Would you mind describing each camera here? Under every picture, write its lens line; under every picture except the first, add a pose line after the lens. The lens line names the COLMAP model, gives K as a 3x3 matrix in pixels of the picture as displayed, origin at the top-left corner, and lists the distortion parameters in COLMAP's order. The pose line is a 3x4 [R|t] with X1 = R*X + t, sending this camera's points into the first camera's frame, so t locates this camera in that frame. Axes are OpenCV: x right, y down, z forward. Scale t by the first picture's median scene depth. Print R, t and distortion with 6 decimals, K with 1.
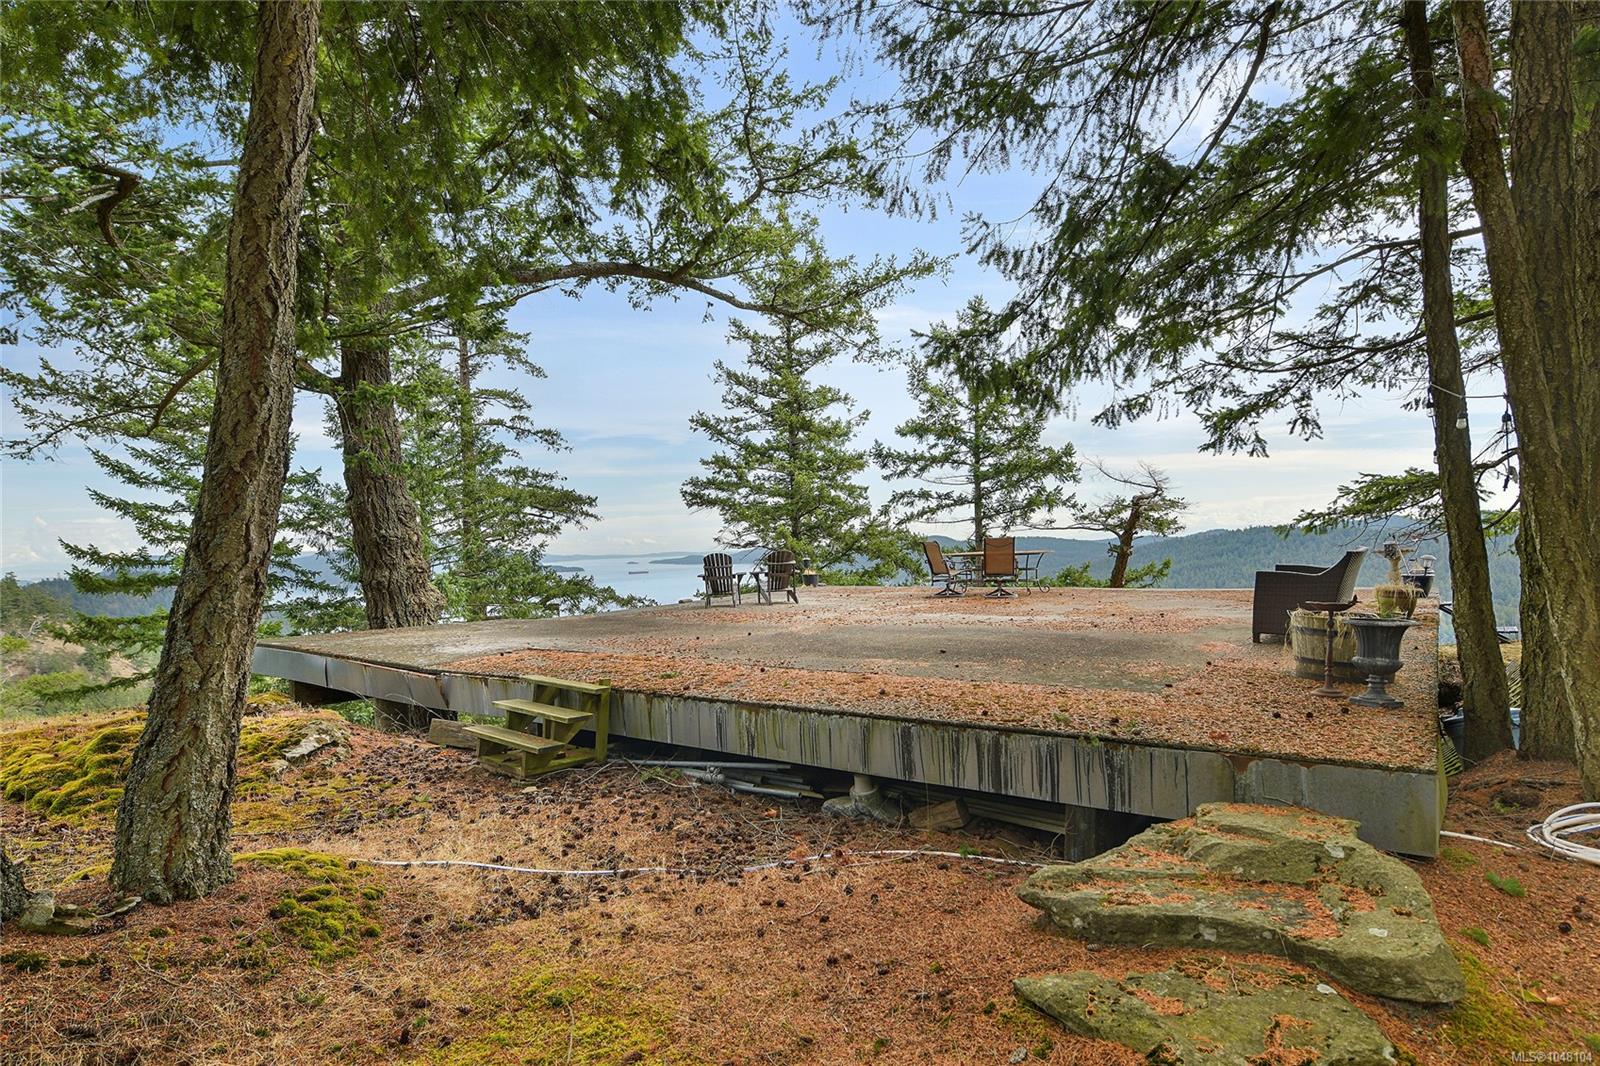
lens RADIAL K [[858.5, 0, 792.8], [0, 858.5, 595.3], [0, 0, 1]] dist [-0.000974, -0.000105]
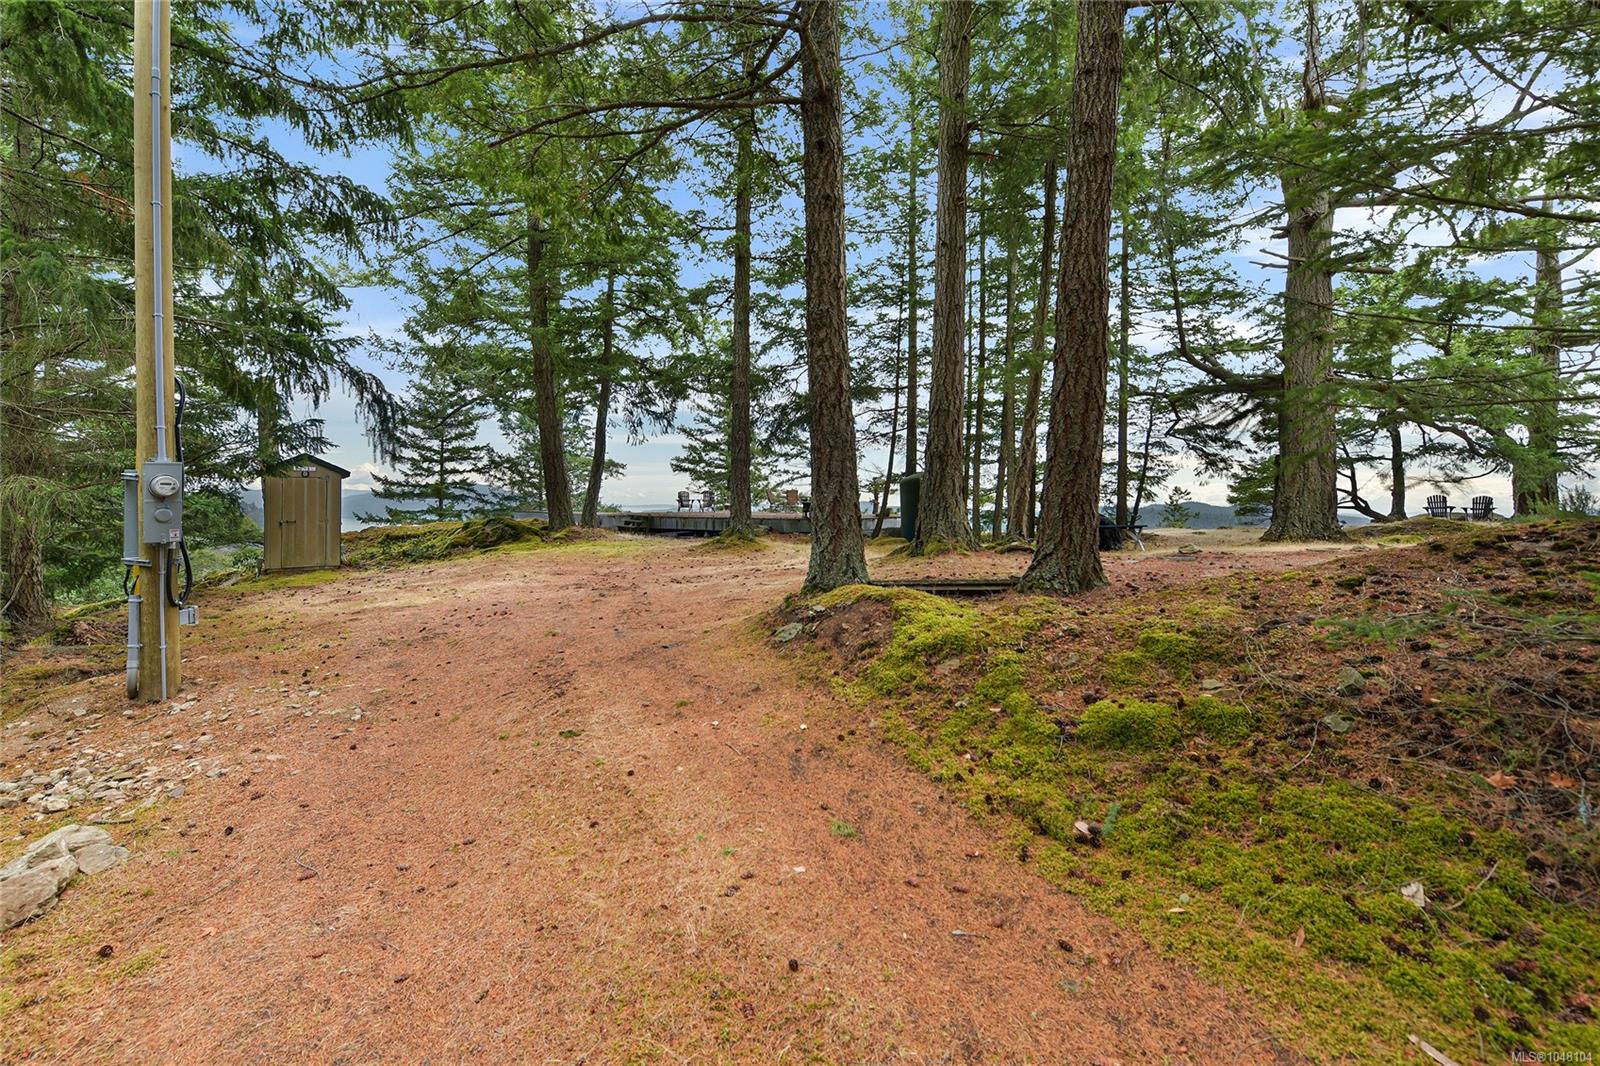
lens RADIAL K [[664.3, 0, 792.4], [0, 664.3, 487.2], [0, 0, 1]] dist [-0.019403, -0.000065]
pose [[0.997154, 0.049165, 0.057162, 0.065487], [-0.044200, 0.995393, -0.085085, 0.050514], [-0.061082, 0.082316, 0.994733, -0.531115]]
